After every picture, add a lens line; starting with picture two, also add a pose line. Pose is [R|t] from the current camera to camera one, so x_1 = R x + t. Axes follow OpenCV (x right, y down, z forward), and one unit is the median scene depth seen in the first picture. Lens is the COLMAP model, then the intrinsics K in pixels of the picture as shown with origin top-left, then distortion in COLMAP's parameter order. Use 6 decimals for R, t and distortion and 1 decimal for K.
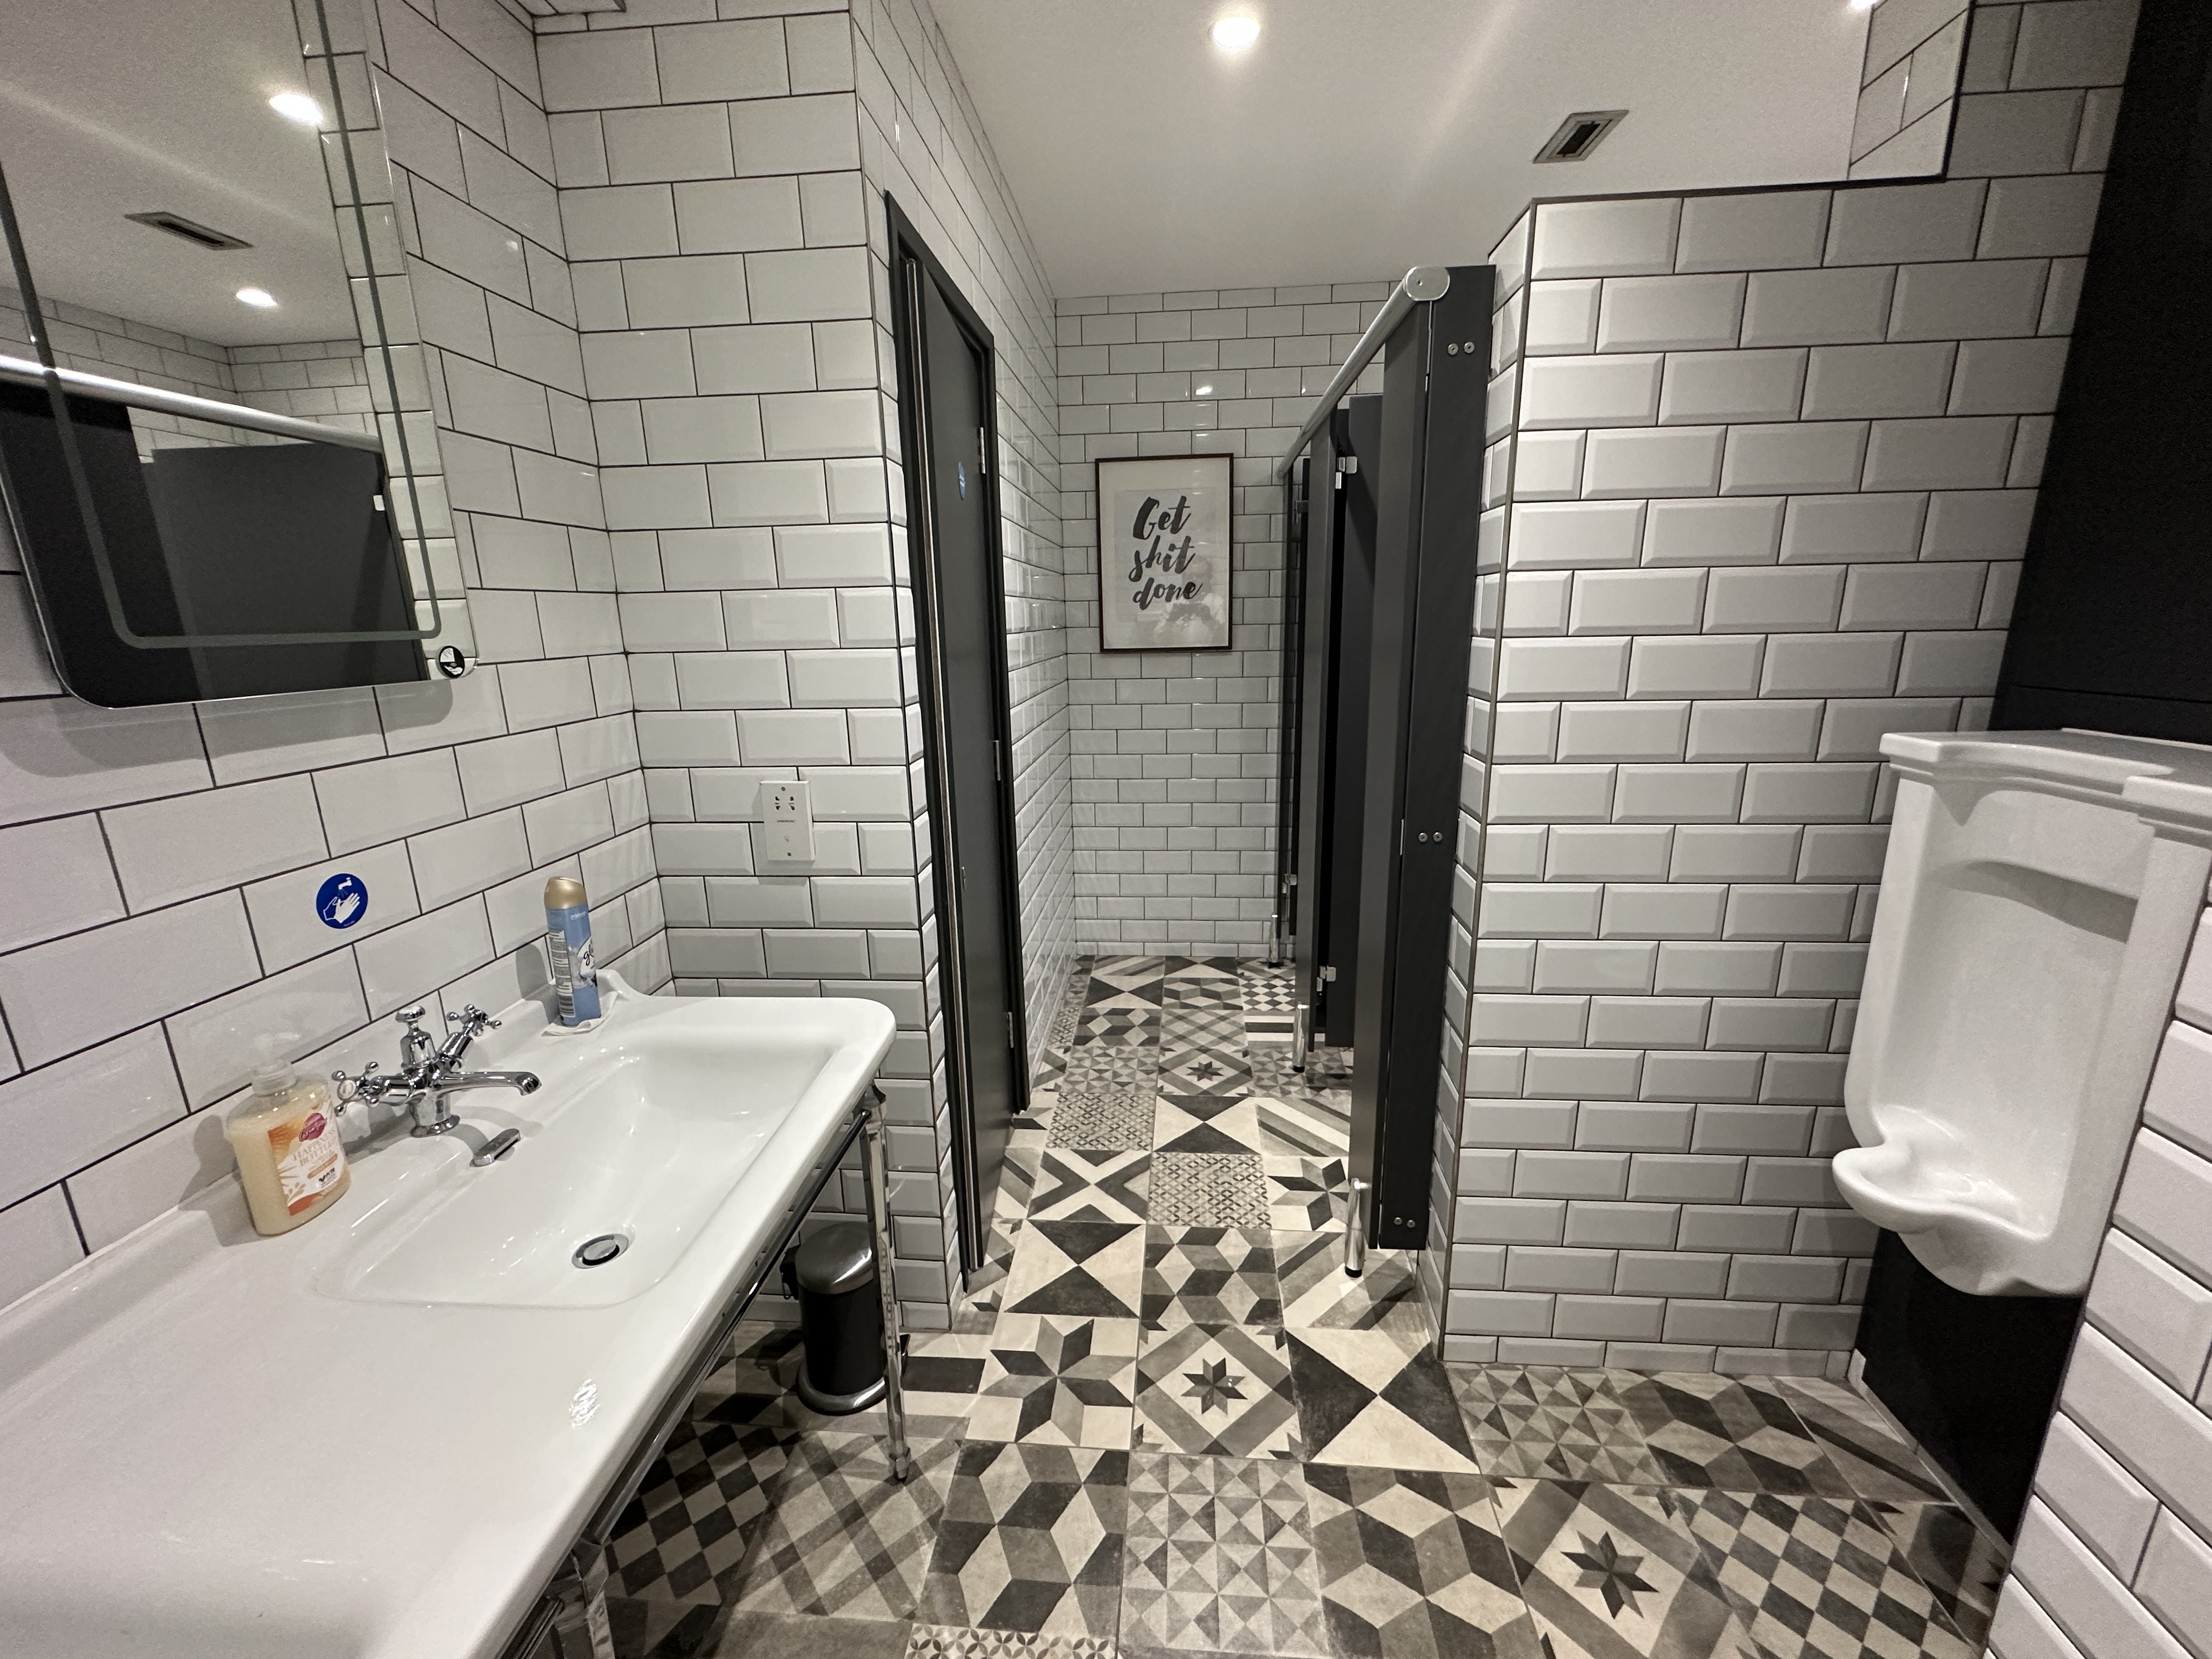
lens RADIAL K [[886.1, 0, 1108.3], [0, 886.1, 830.2], [0, 0, 1]] dist [-0.002300, 0.000762]
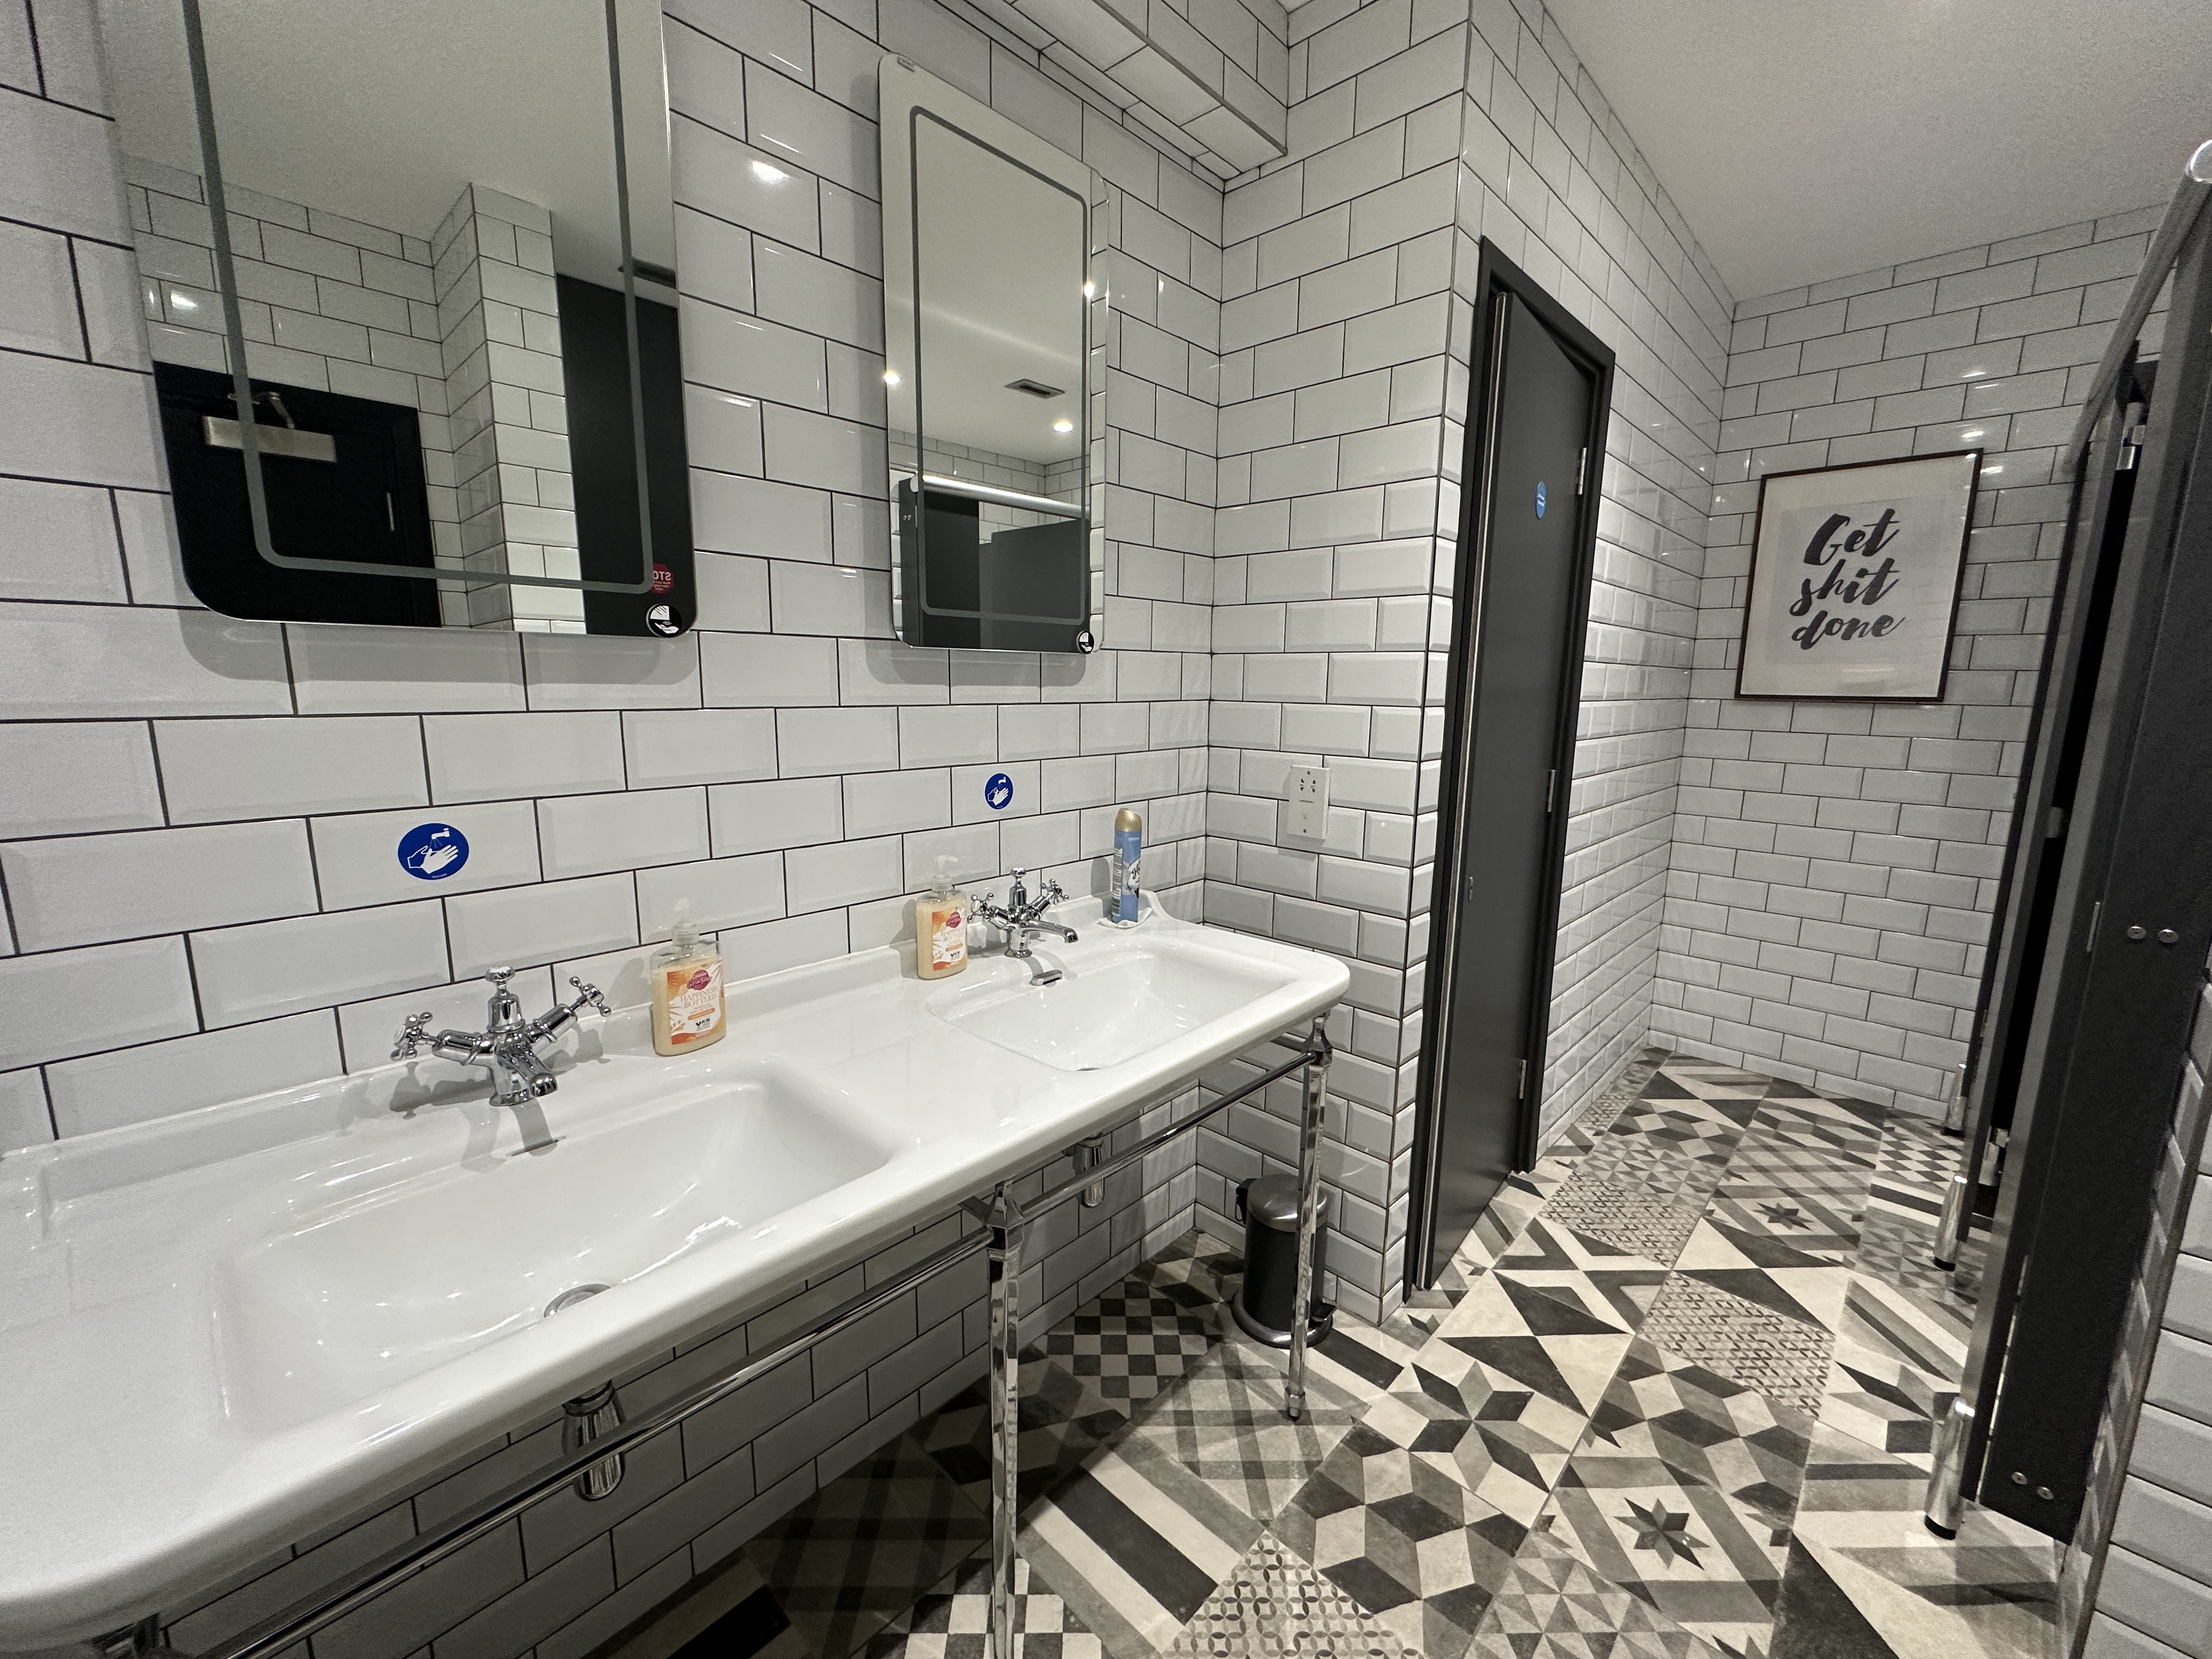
lens RADIAL K [[886.1, 0, 1108.4], [0, 886.1, 829.3], [0, 0, 1]] dist [-0.002300, 0.000762]
pose [[0.776261, 0.136317, -0.615497, 0.145701], [-0.176083, 0.984367, -0.004062, 0.074759], [0.605321, 0.111532, 0.788129, -0.051778]]
